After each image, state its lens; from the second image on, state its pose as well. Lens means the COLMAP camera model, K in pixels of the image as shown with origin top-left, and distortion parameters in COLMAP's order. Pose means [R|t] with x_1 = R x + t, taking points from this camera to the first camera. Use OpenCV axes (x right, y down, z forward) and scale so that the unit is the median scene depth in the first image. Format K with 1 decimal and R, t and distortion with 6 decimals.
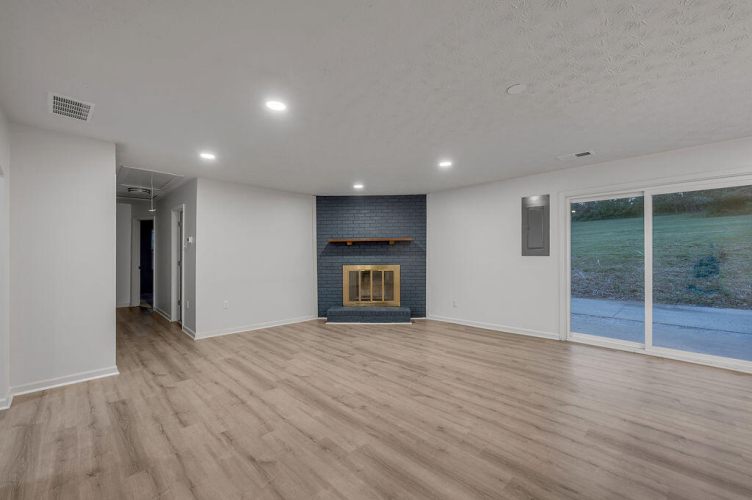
lens RADIAL K [[314.1, 0, 369.6], [0, 314.1, 247.9], [0, 0, 1]] dist [-0.000146, -0.000058]
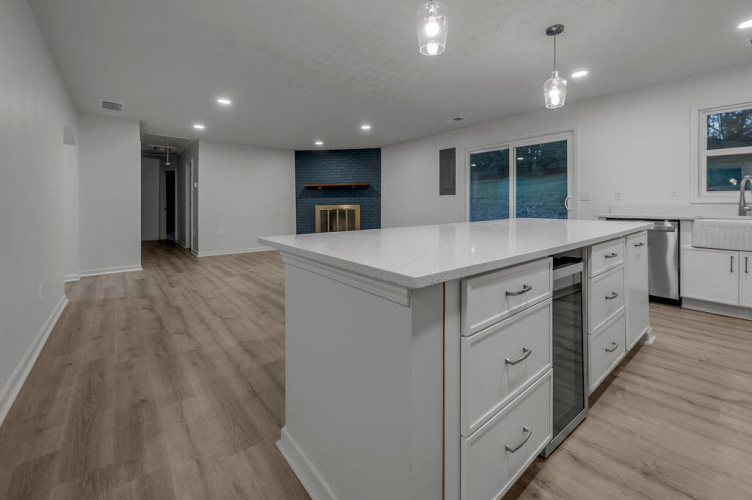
lens RADIAL K [[316.6, 0, 373.6], [0, 316.6, 198.8], [0, 0, 1]] dist [-0.001404, 0.000067]
pose [[0.996797, -0.003876, -0.079884, 0.268666], [0.003985, 0.999991, 0.001197, 0.031071], [0.079879, -0.001511, 0.996803, -0.268059]]
